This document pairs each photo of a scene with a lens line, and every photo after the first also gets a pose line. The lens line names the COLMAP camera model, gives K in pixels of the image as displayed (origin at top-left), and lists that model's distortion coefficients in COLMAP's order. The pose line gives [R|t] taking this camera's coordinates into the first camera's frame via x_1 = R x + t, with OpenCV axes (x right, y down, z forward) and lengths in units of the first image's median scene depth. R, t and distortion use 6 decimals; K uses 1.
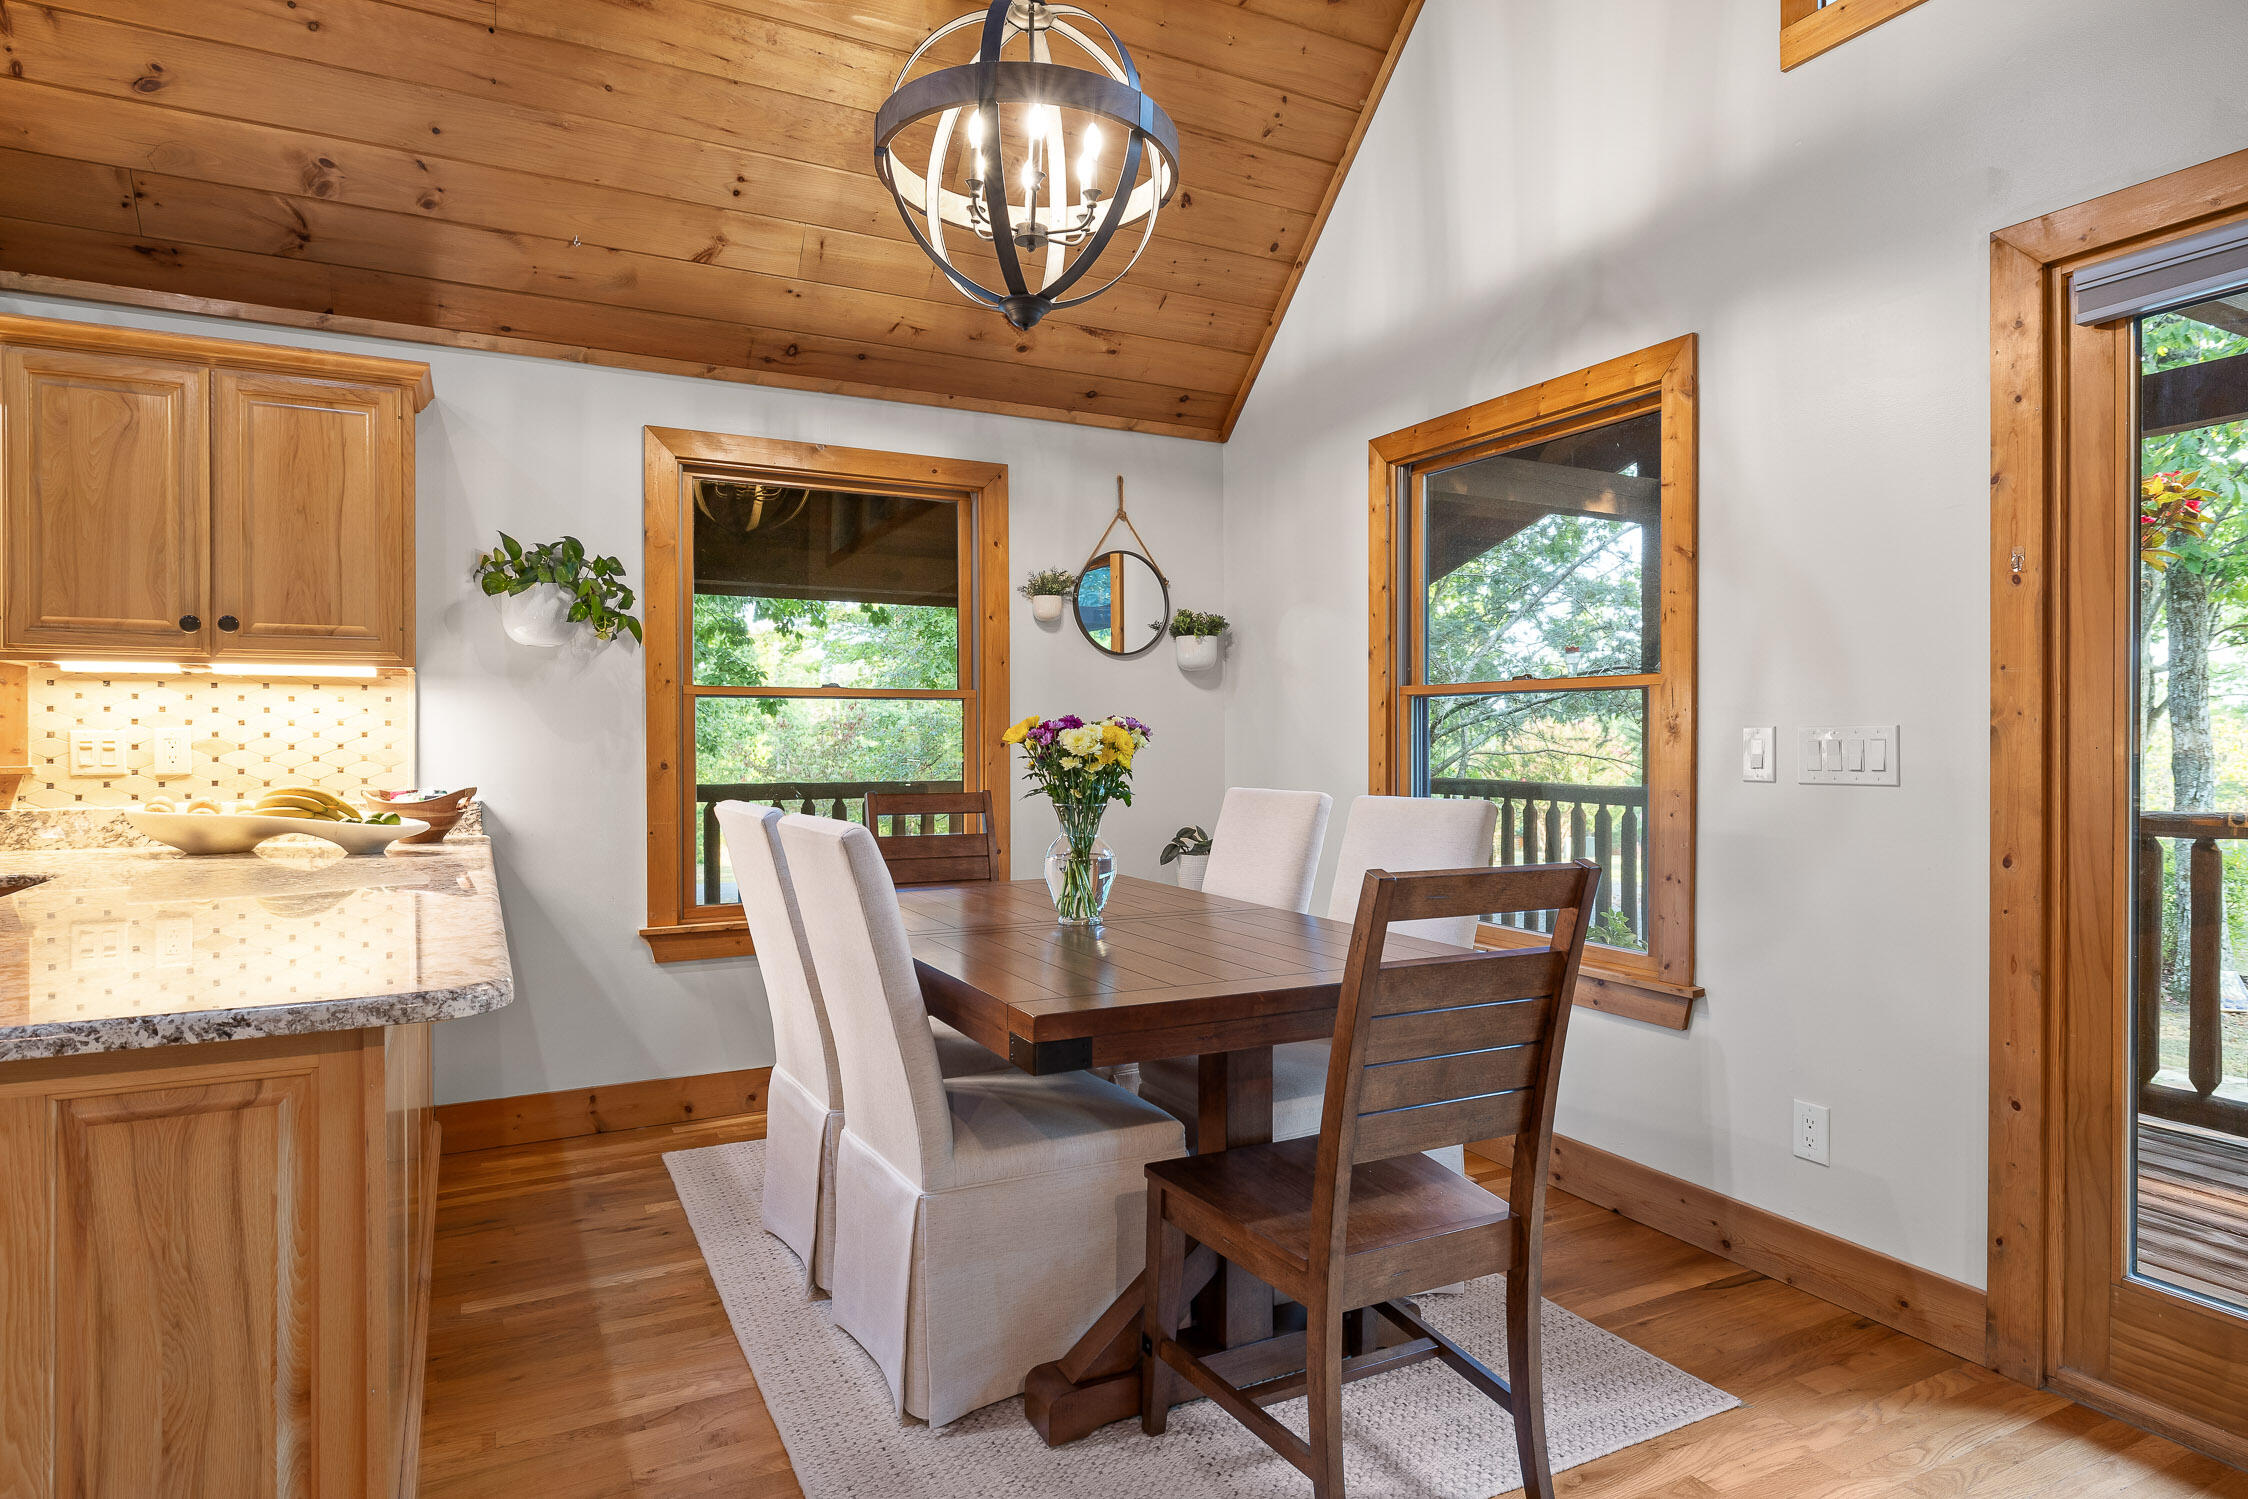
lens RADIAL K [[1246.5, 0, 1124.2], [0, 1246.5, 740.7], [0, 0, 1]] dist [-0.003179, 0.001247]
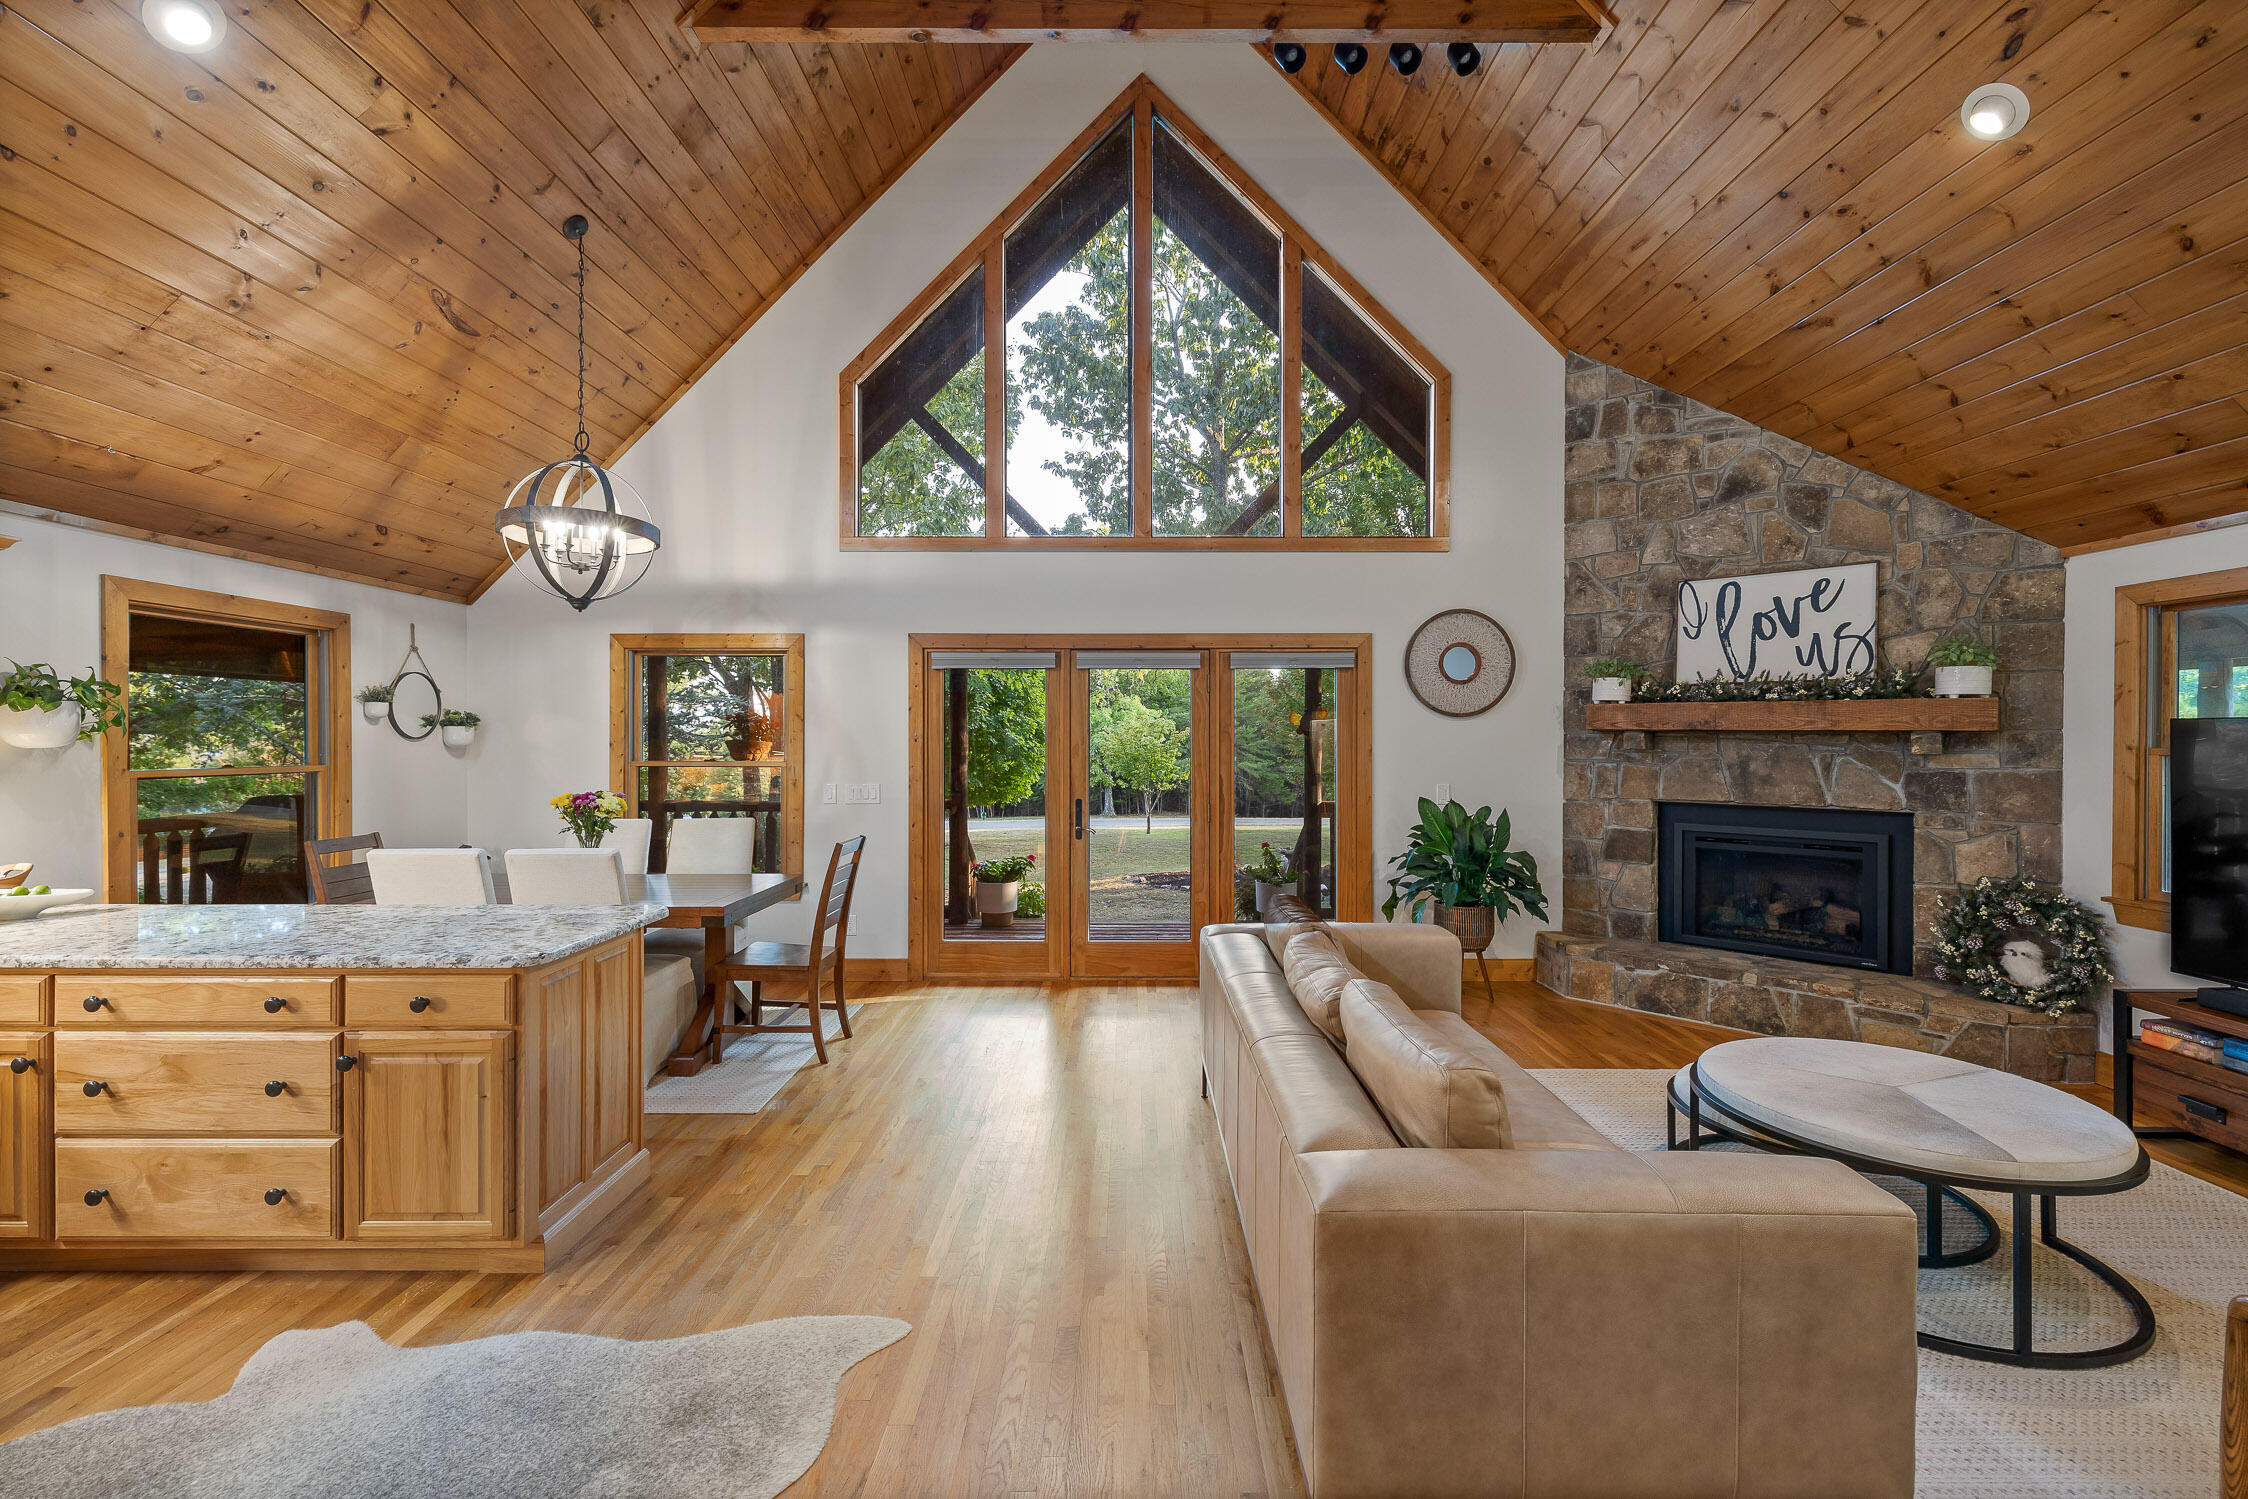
lens RADIAL K [[954.8, 0, 1125.2], [0, 954.8, 738.1], [0, 0, 1]] dist [0.001803, -0.000309]
pose [[0.463397, 0.001031, 0.886150, -0.894192], [0.001955, 0.999996, -0.002185, -0.089457], [-0.886149, 0.002745, 0.463393, -0.471371]]
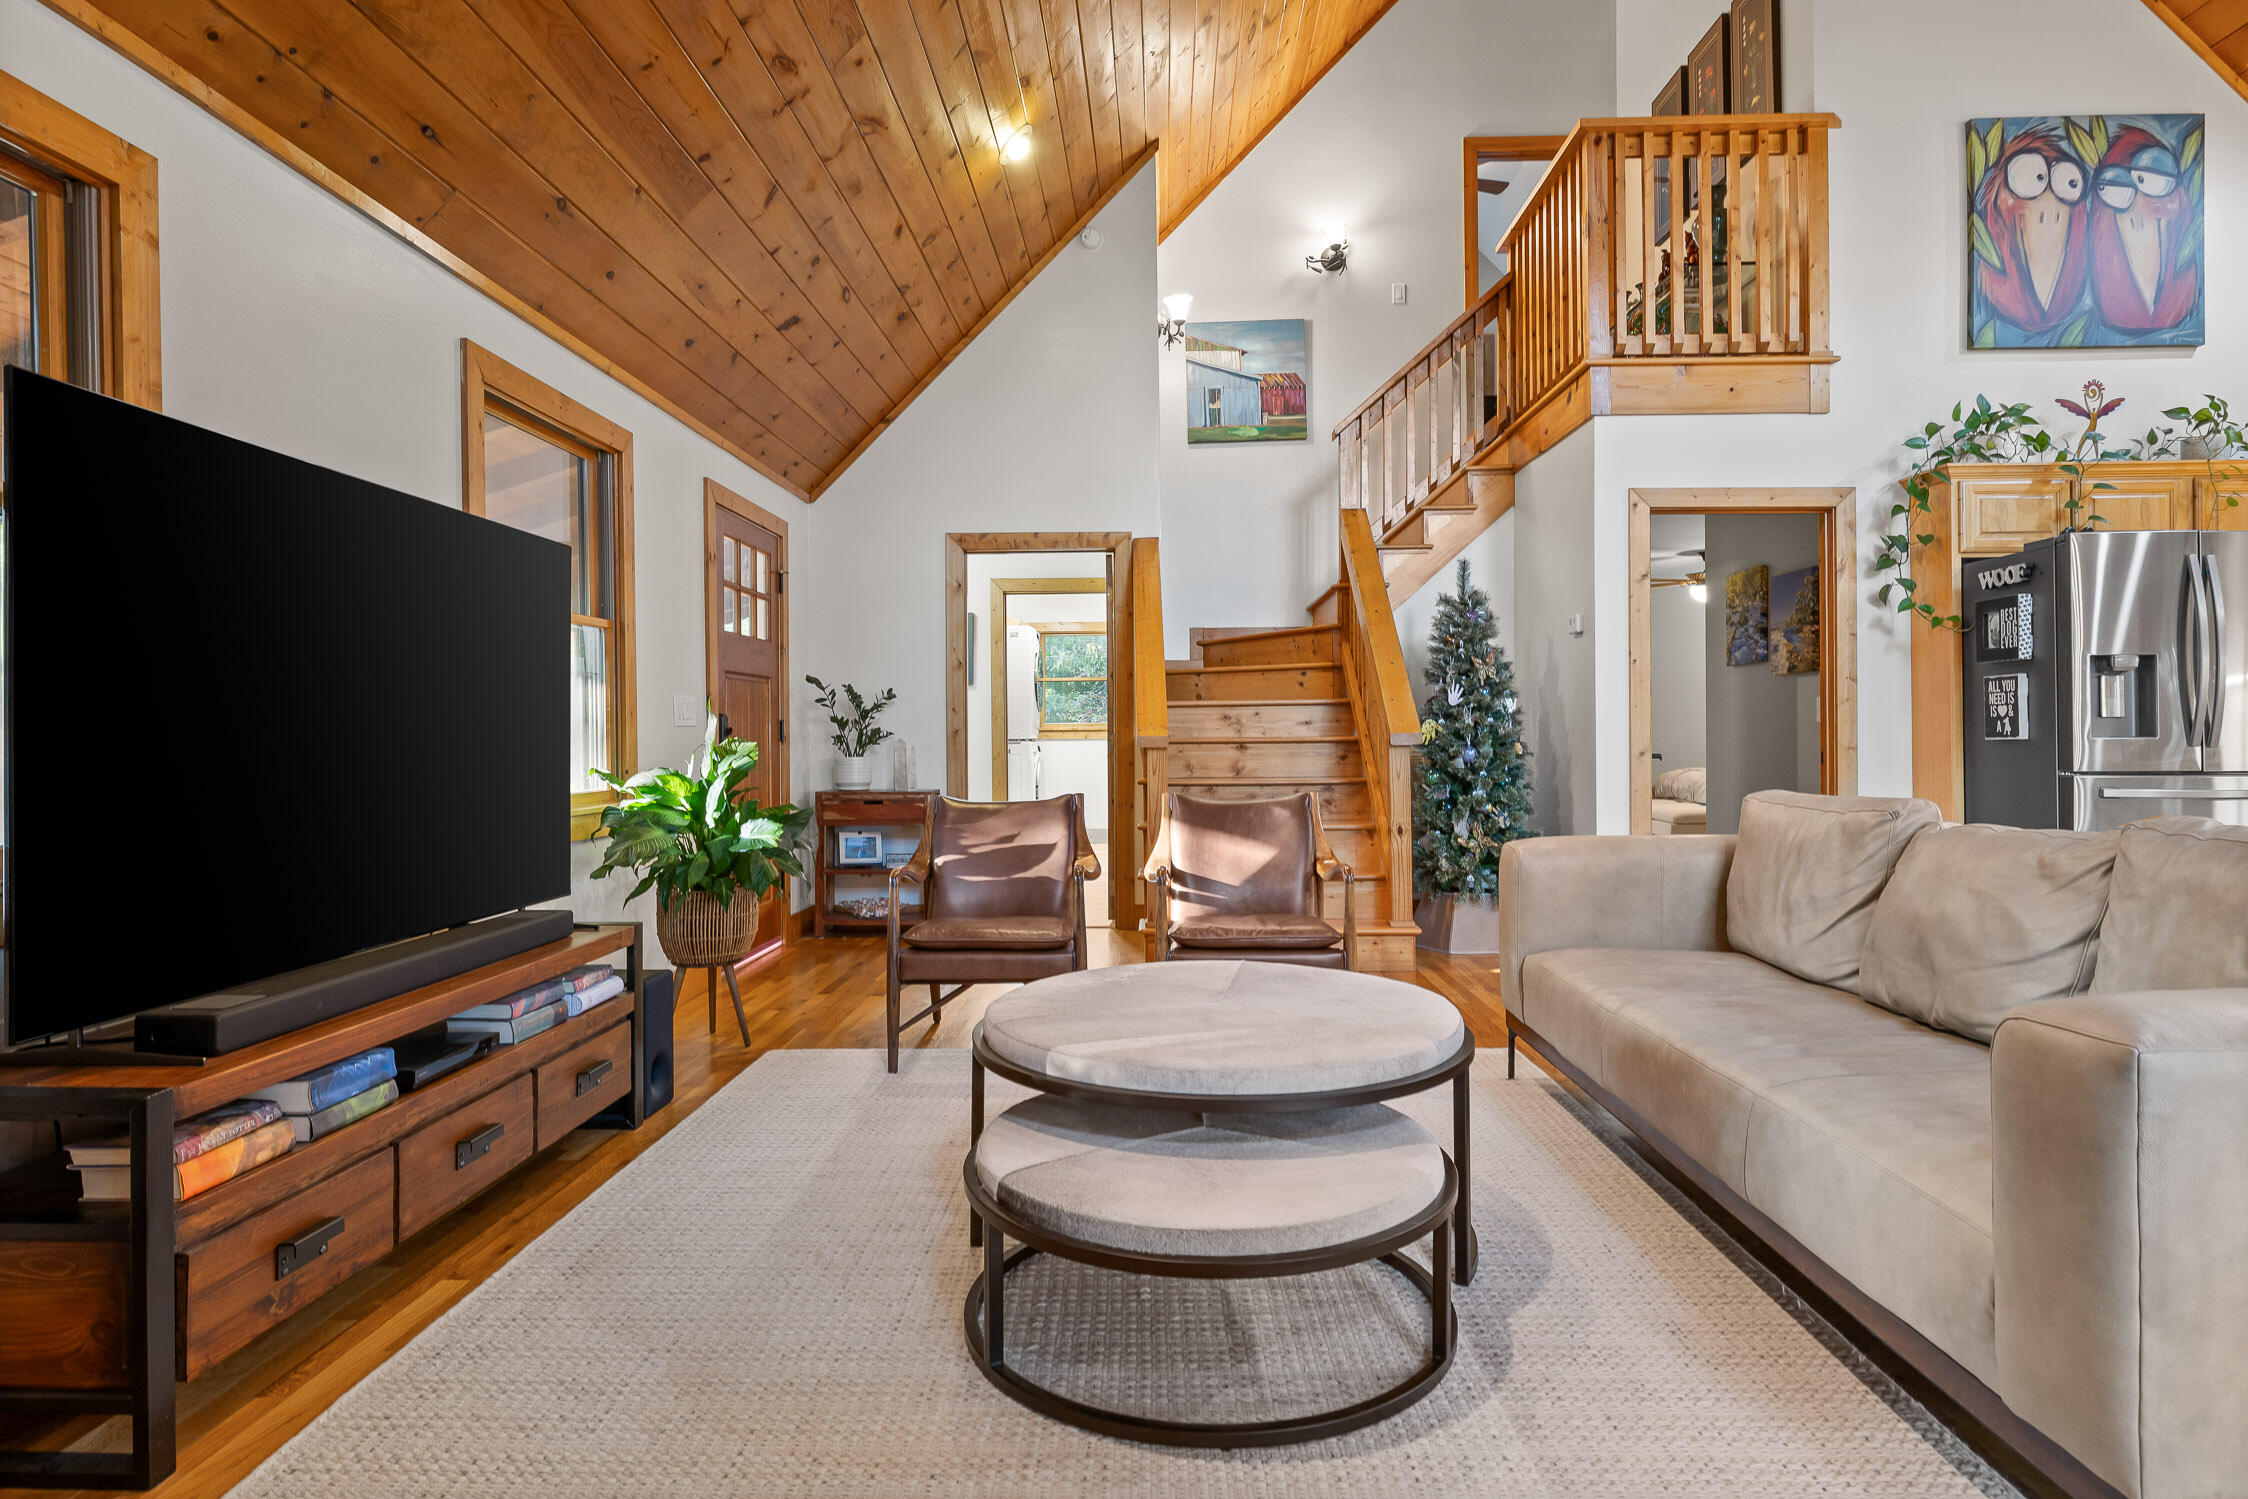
lens RADIAL K [[1246.5, 0, 1124.2], [0, 1246.5, 740.7], [0, 0, 1]] dist [-0.003179, 0.001247]
pose [[-0.485592, 0.009158, -0.874138, 0.866305], [0.004427, 0.999958, 0.008017, 0.045337], [0.874174, 0.000023, -0.485612, -0.351492]]
